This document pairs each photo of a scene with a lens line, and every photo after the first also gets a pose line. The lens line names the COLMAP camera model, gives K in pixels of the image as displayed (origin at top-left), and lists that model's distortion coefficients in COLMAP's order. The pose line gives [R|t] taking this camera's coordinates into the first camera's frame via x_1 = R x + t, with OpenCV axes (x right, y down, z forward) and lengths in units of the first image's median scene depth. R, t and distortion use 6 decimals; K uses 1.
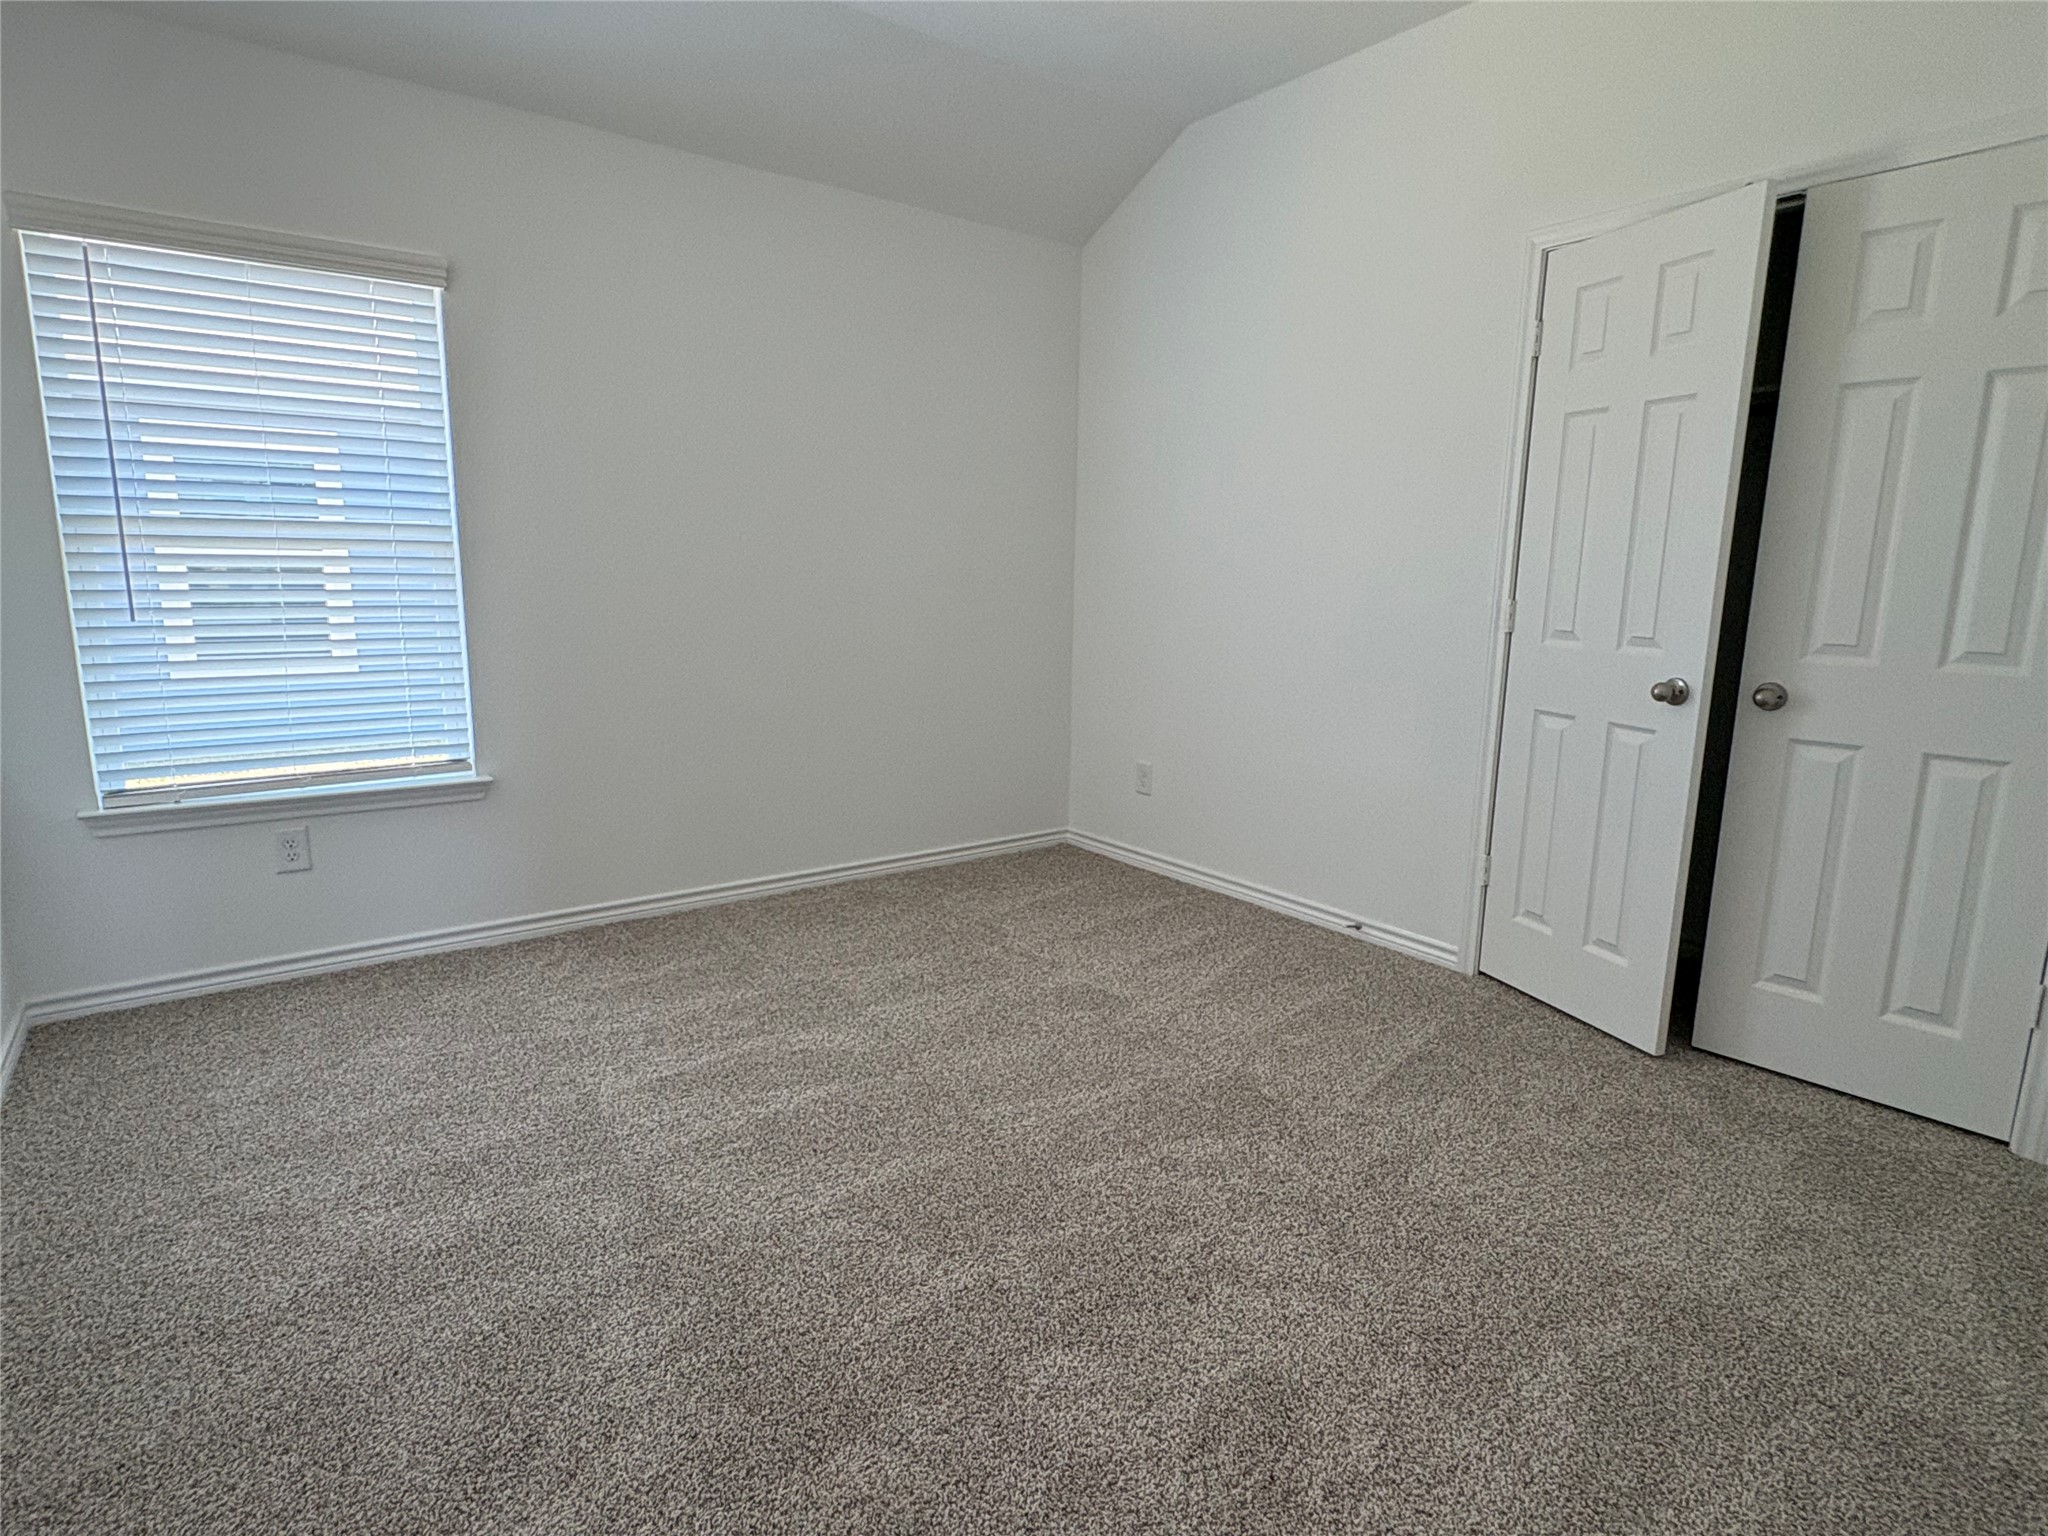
lens RADIAL K [[1096.0, 0, 1027.5], [0, 1096.0, 768.9], [0, 0, 1]] dist [0.000702, -0.001813]
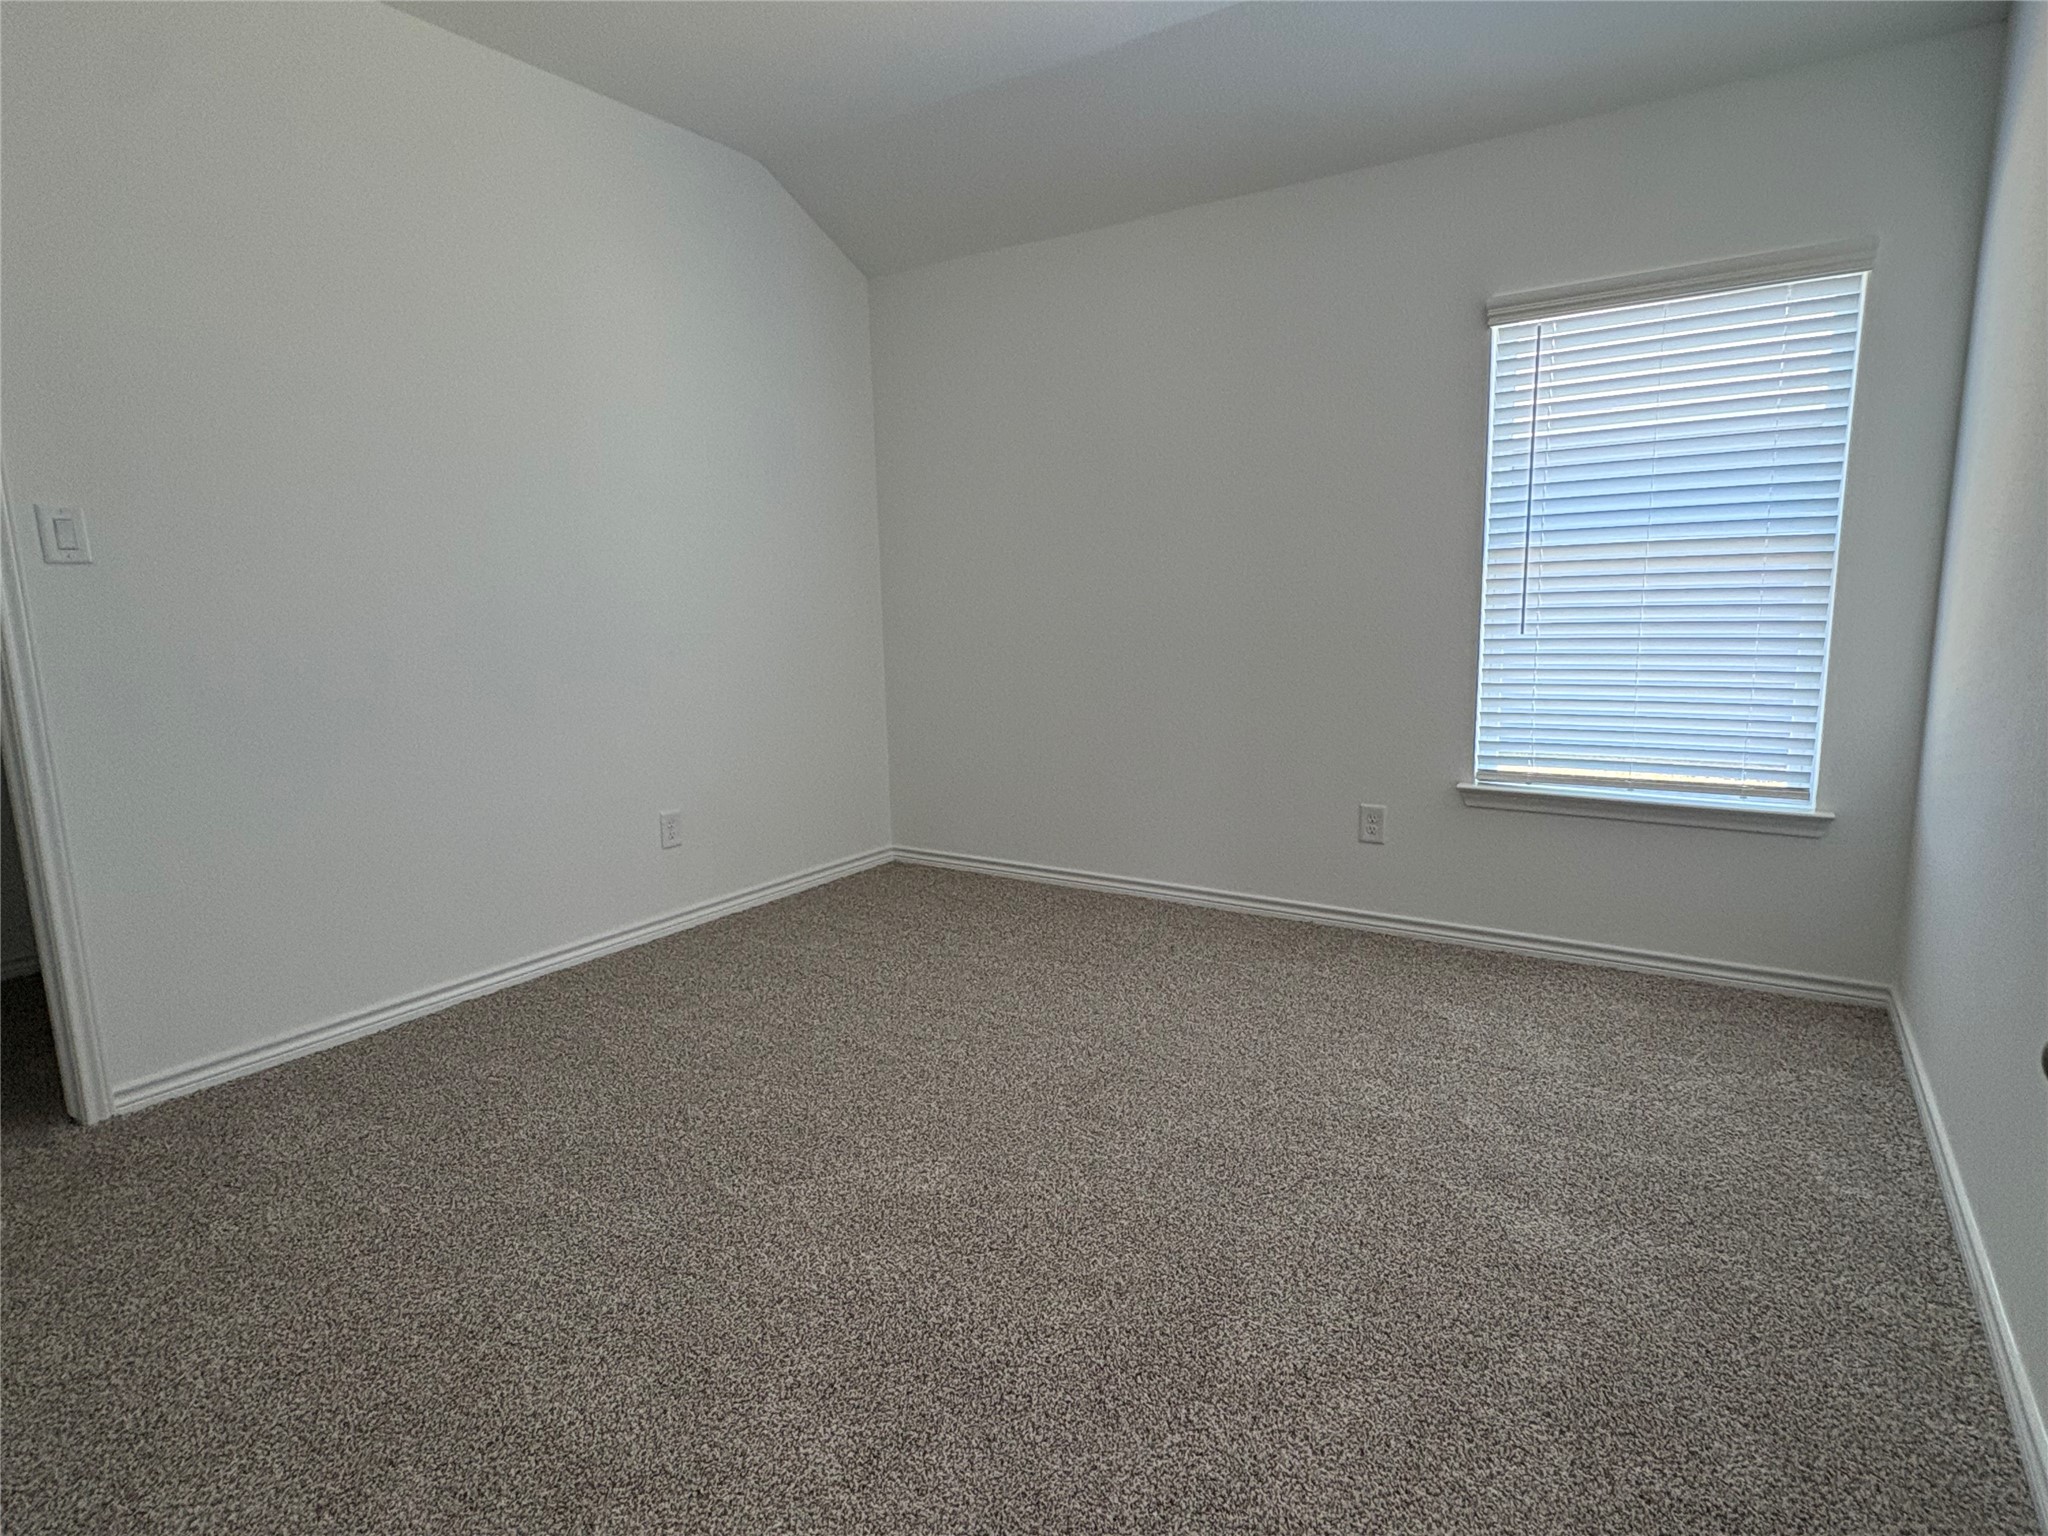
lens RADIAL K [[1096.0, 0, 1040.4], [0, 1096.0, 765.3], [0, 0, 1]] dist [0.000702, -0.001813]
pose [[0.337123, 0.124261, -0.933224, 0.121465], [-0.138585, 0.987003, 0.081358, -0.014714], [0.931205, 0.101903, 0.349962, 0.085237]]
